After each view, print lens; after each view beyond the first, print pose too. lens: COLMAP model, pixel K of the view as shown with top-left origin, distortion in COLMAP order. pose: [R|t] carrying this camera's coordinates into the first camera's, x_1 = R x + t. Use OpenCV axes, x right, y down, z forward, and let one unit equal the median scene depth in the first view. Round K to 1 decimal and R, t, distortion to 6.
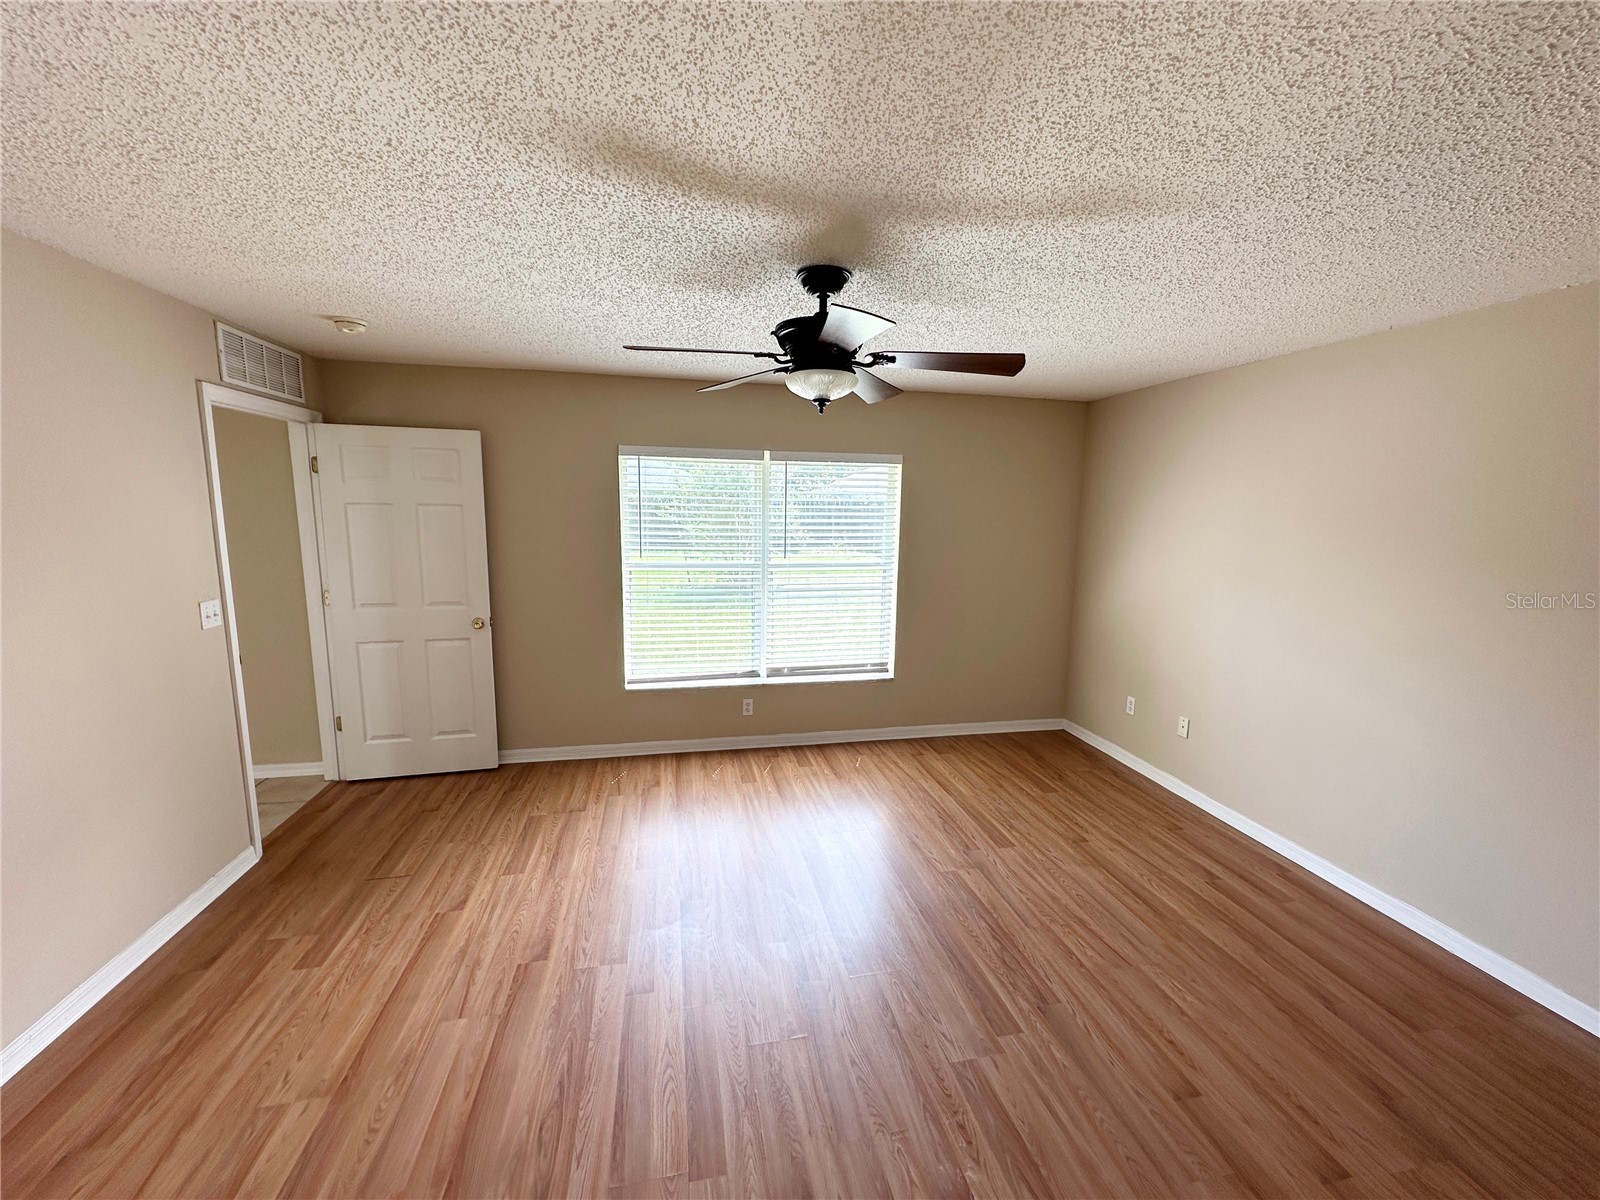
lens RADIAL K [[636.0, 0, 800.0], [0, 636.0, 600.0], [0, 0, 1]] dist [-0.001698, -0.000309]
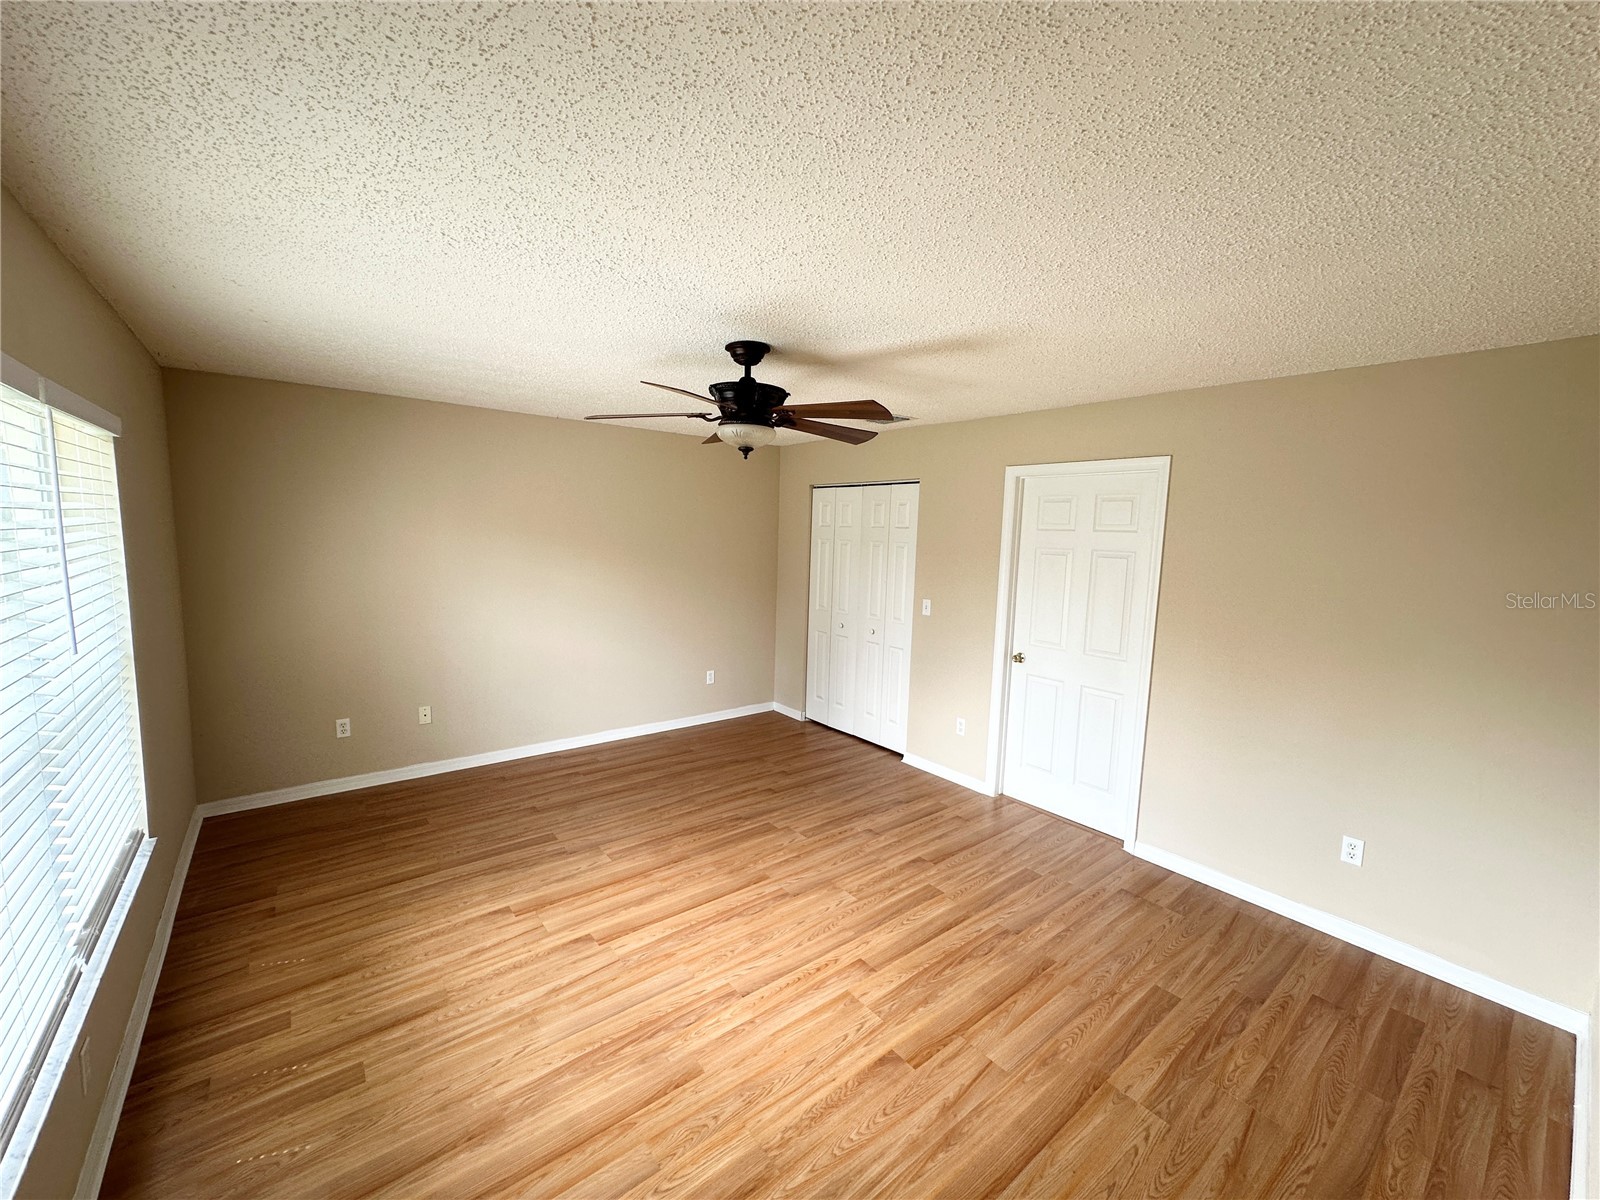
lens RADIAL K [[636.0, 0, 800.0], [0, 636.0, 600.0], [0, 0, 1]] dist [-0.001698, -0.000309]
pose [[-0.454269, -0.129176, 0.881449, -0.943230], [0.095053, 0.976755, 0.192130, -0.216040], [-0.885779, 0.171063, -0.431431, 1.252233]]
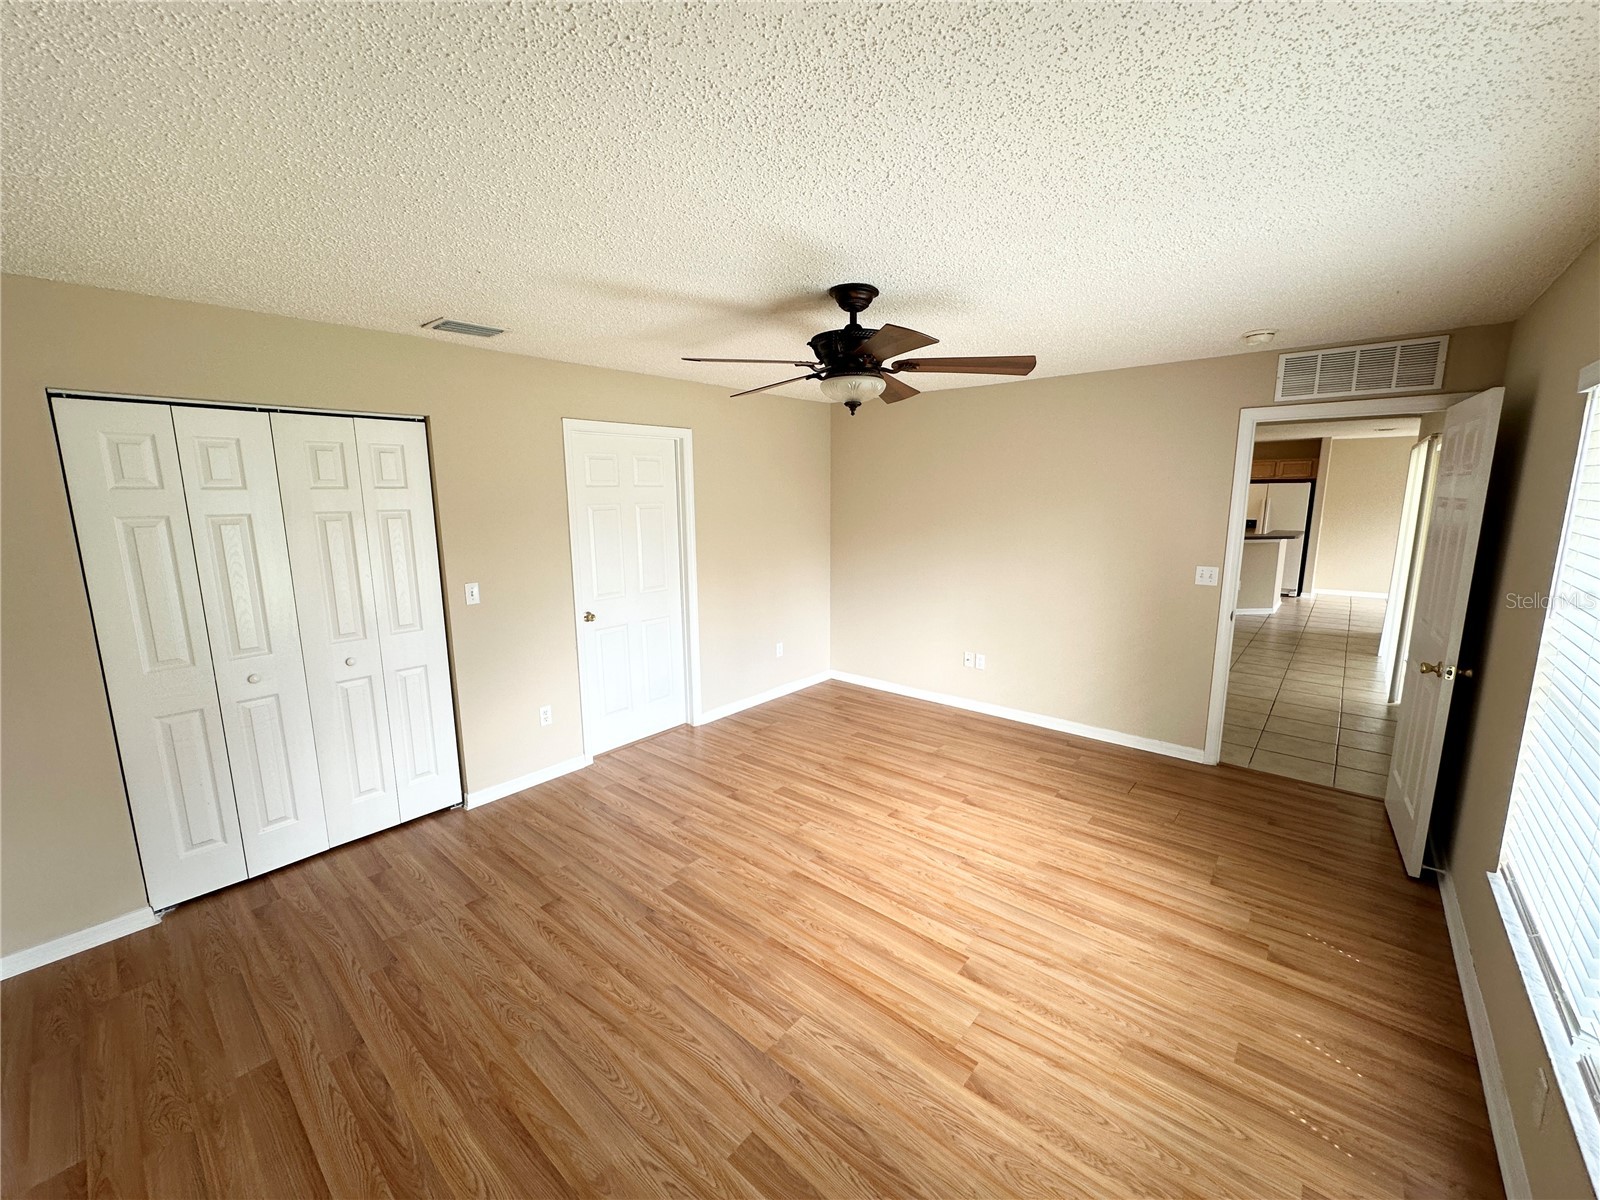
lens RADIAL K [[636.0, 0, 800.0], [0, 636.0, 600.0], [0, 0, 1]] dist [-0.001698, -0.000309]
pose [[-0.791029, 0.094482, -0.604439, 0.686867], [-0.094392, 0.957323, 0.273172, -0.236804], [0.604453, 0.273141, -0.748352, 1.583361]]
